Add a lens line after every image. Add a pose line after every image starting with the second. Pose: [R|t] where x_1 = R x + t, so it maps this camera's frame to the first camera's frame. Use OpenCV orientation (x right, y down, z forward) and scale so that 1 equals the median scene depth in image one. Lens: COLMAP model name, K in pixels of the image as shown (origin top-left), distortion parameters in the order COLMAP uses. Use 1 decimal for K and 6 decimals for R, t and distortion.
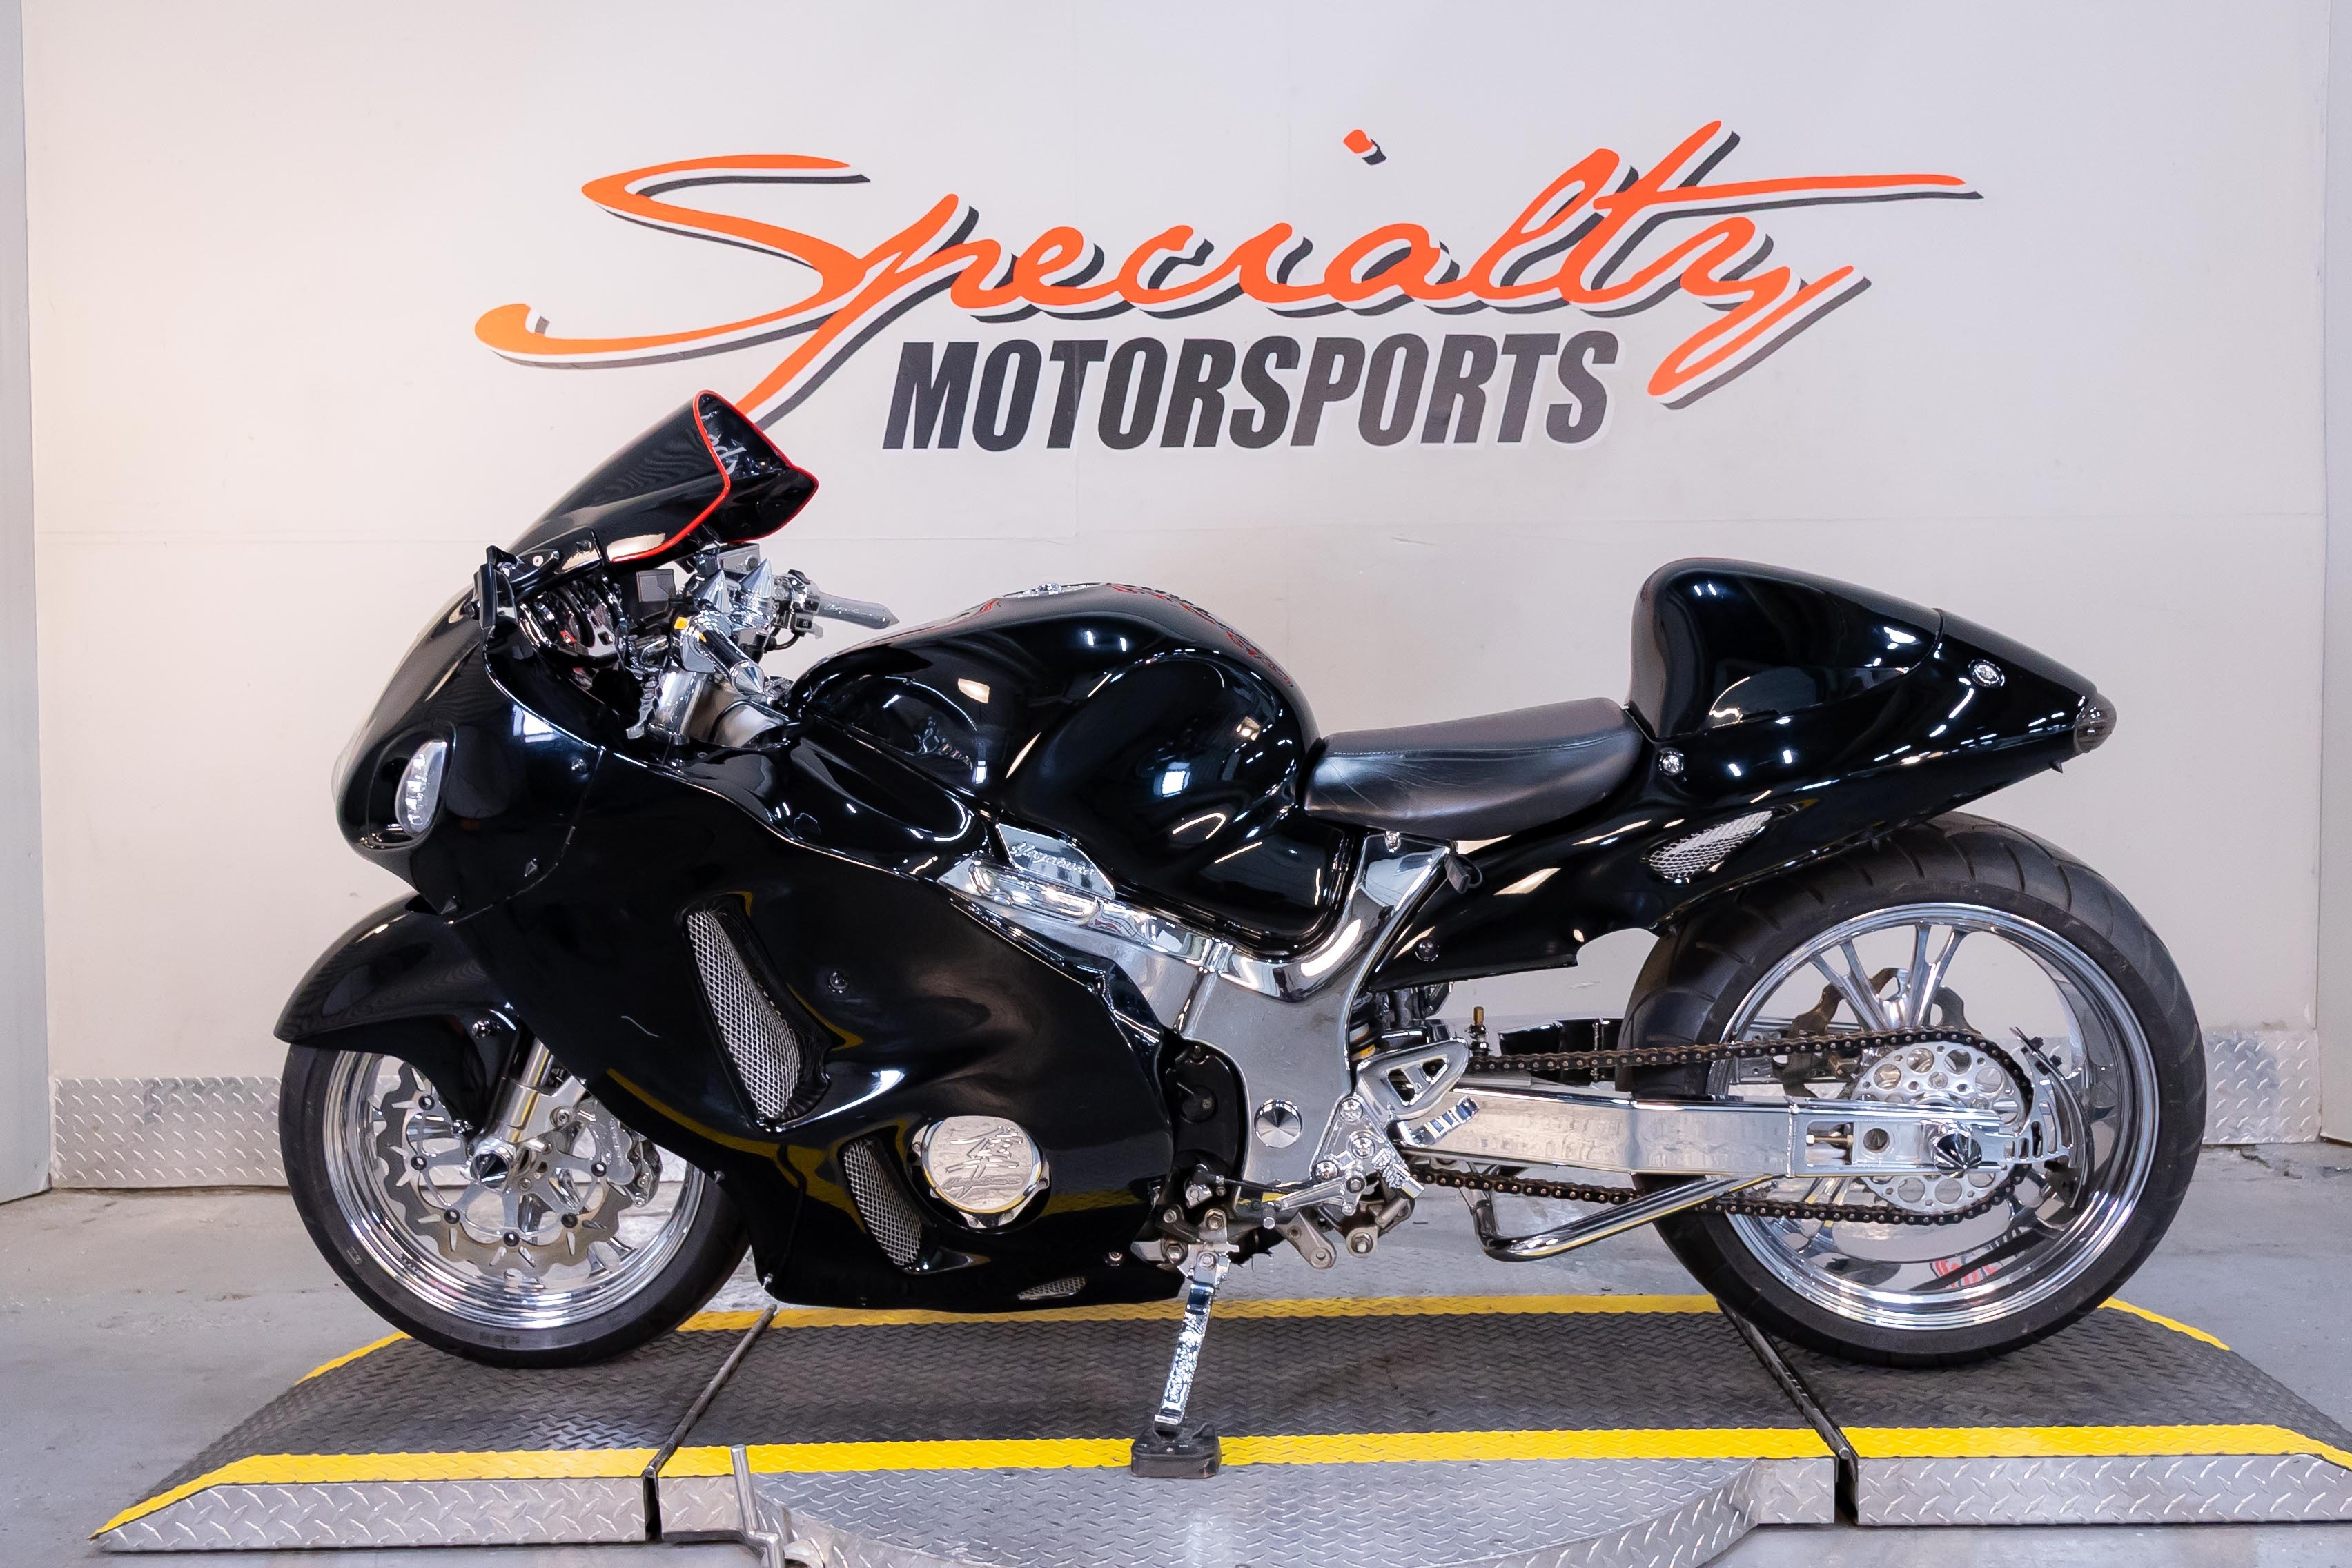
lens RADIAL K [[2199.0, 0, 1157.7], [0, 2199.0, 792.7], [0, 0, 1]] dist [0.005690, 0.000000]
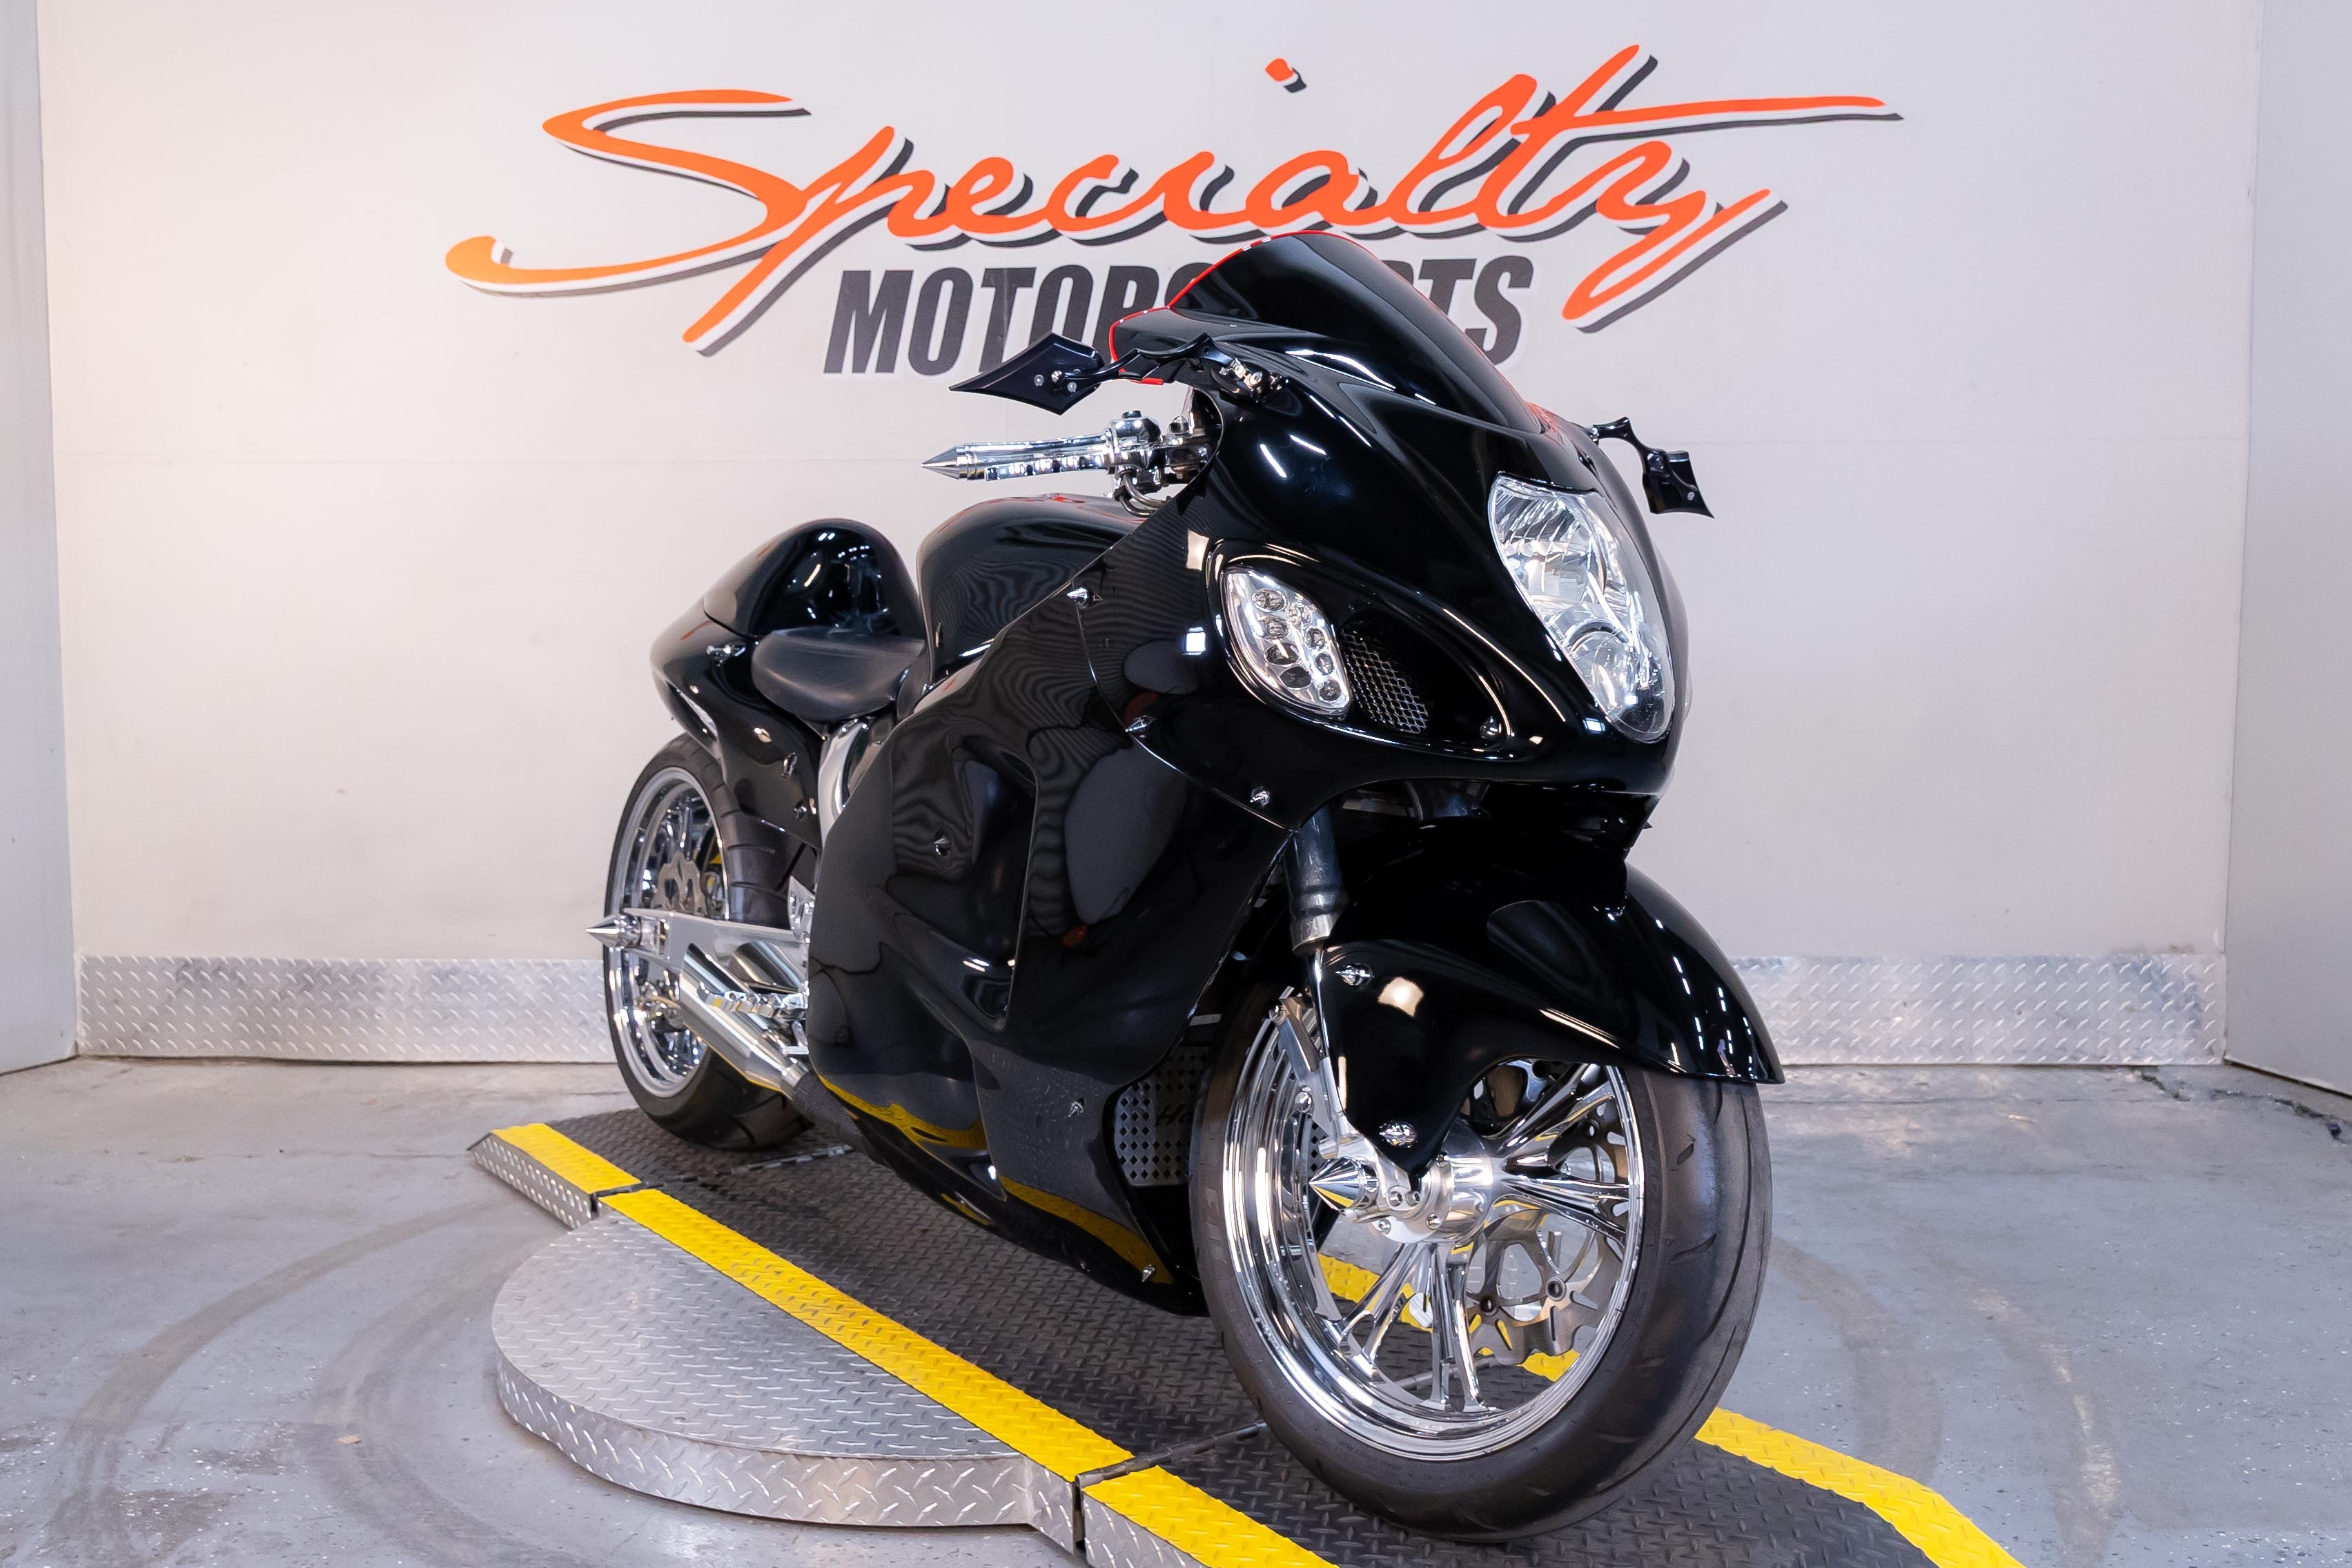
lens RADIAL K [[2092.7, 0, 1186.5], [0, 2092.7, 785.0], [0, 0, 1]] dist [0.002861, -0.000705]
pose [[0.996741, 0.014327, -0.079386, 0.129601], [-0.011003, 0.999051, 0.042152, -0.004488], [0.079915, -0.041141, 0.995952, 0.013816]]
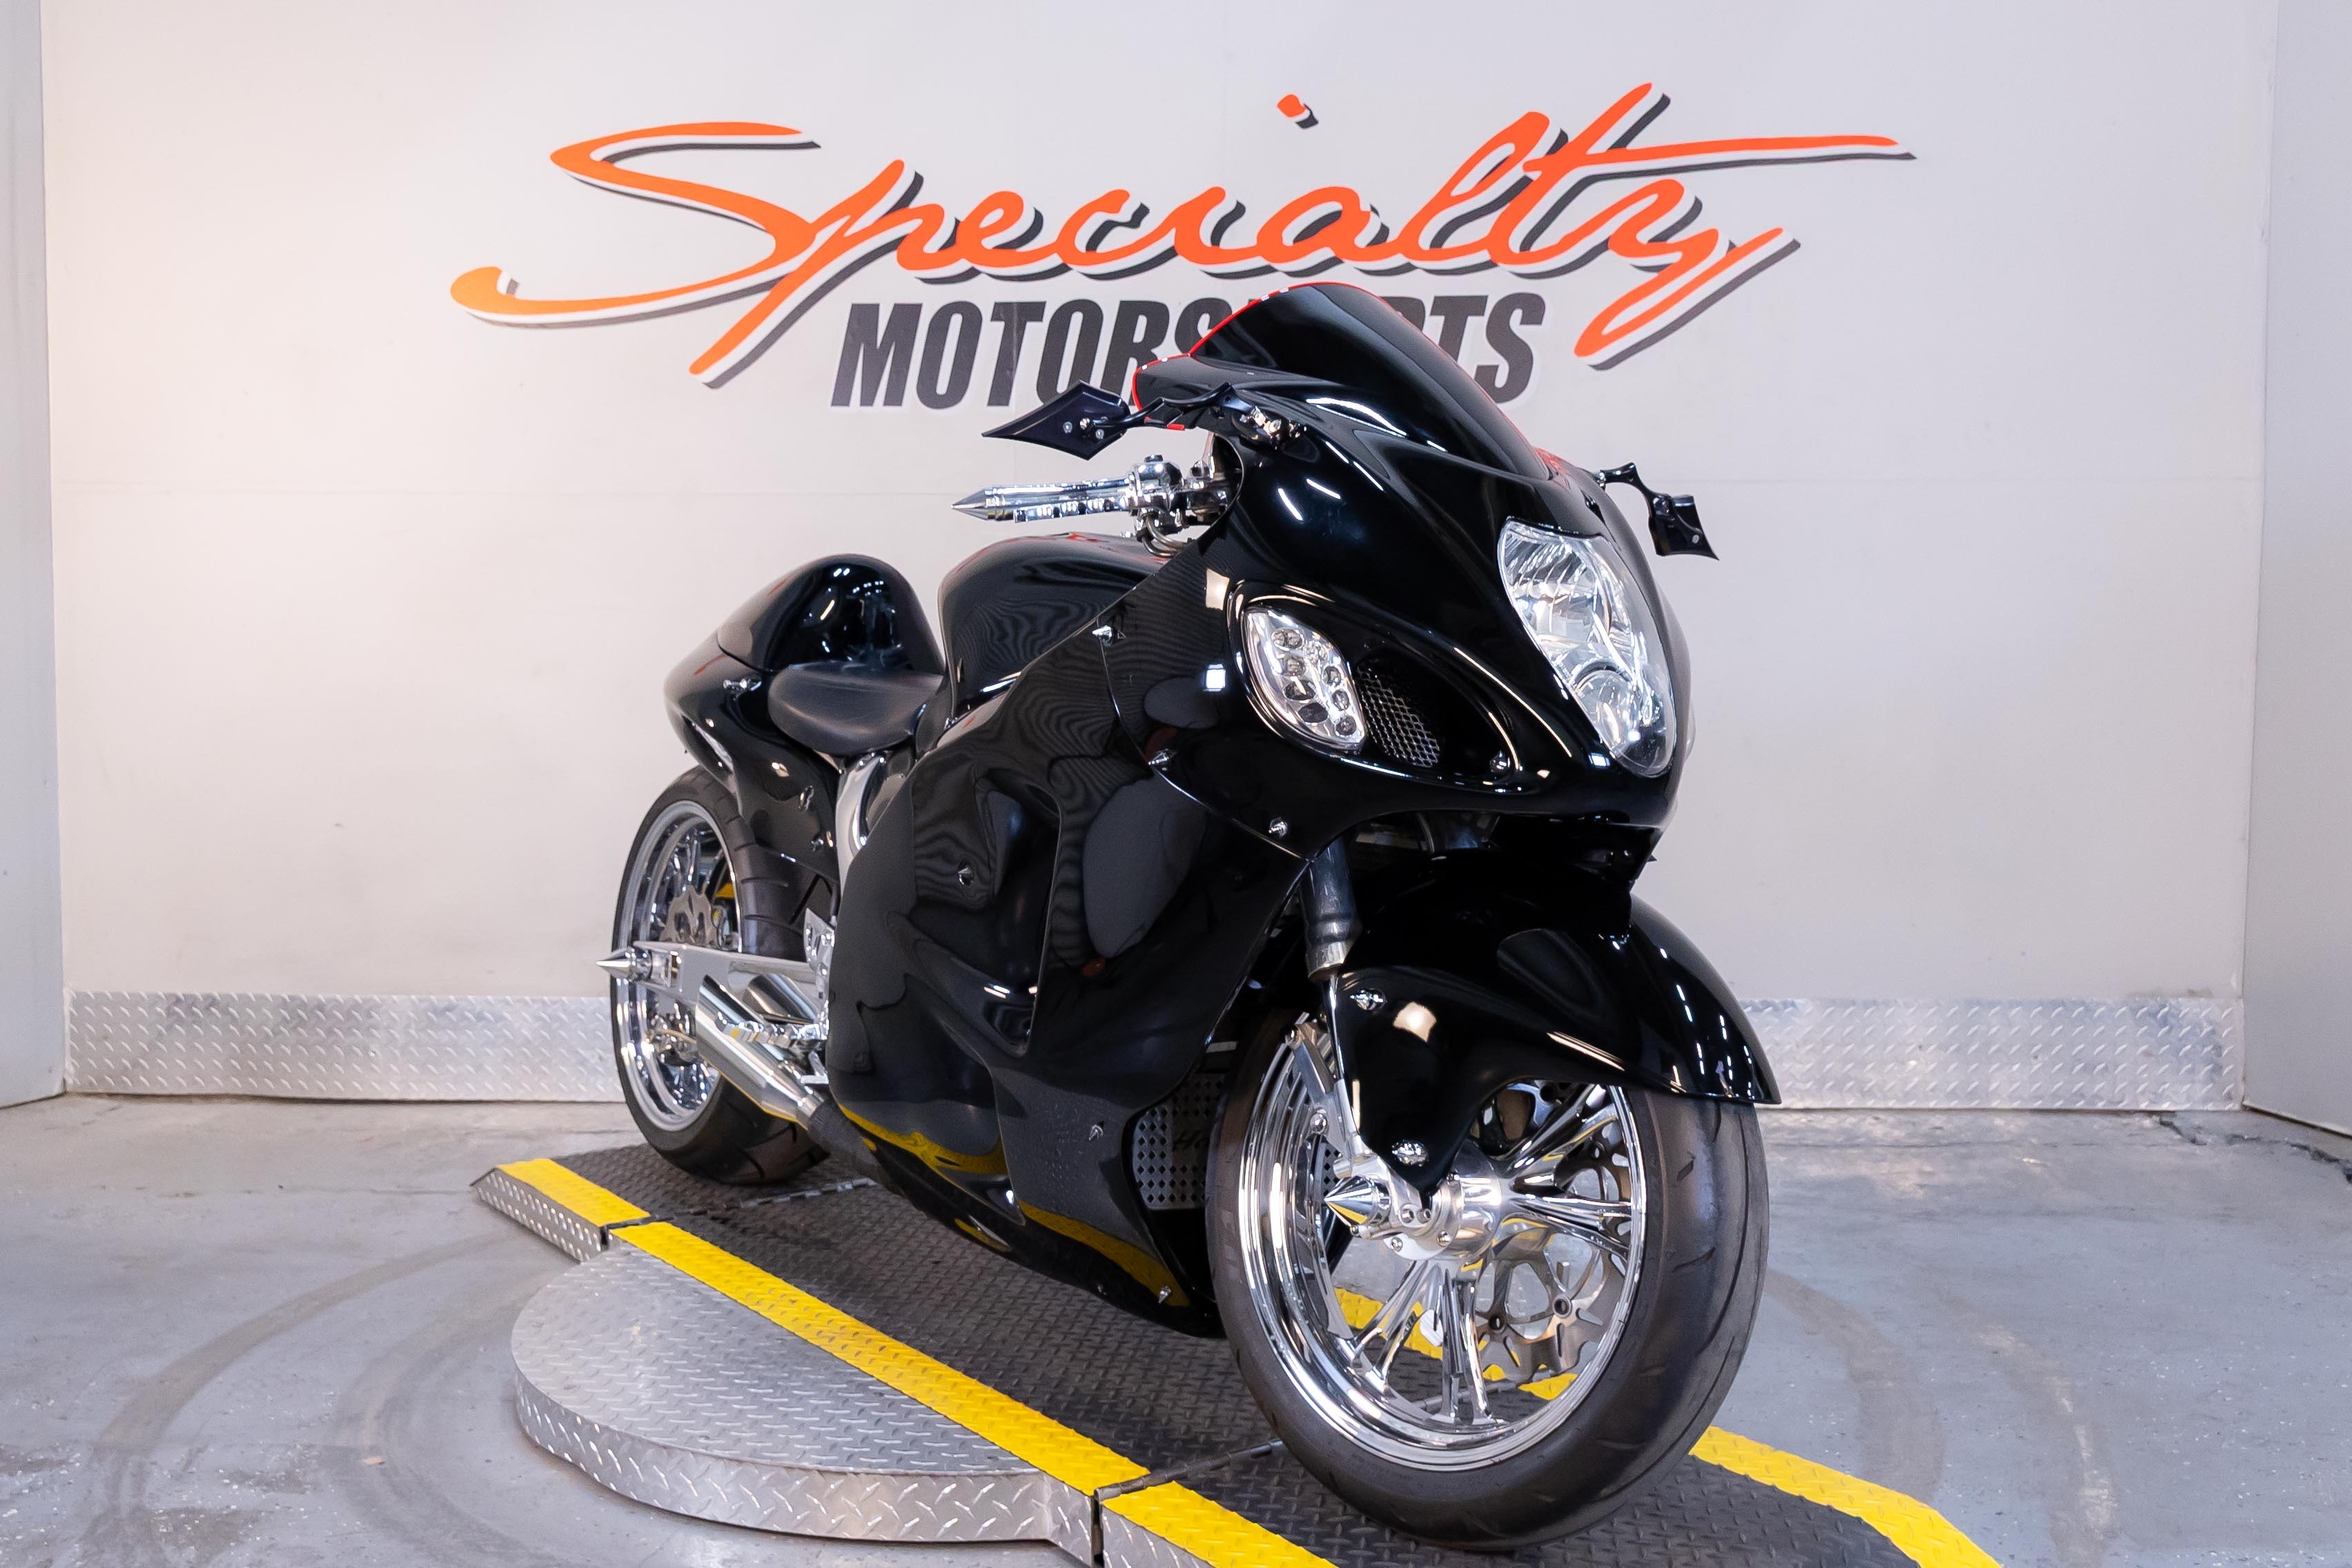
lens RADIAL K [[2199.0, 0, 1187.2], [0, 2199.0, 783.7], [0, 0, 1]] dist [0.005690, 0.000000]
pose [[0.996800, 0.017522, -0.077996, 0.127665], [-0.015853, 0.999633, 0.021971, -0.003490], [0.078352, -0.020664, 0.996712, -0.027033]]
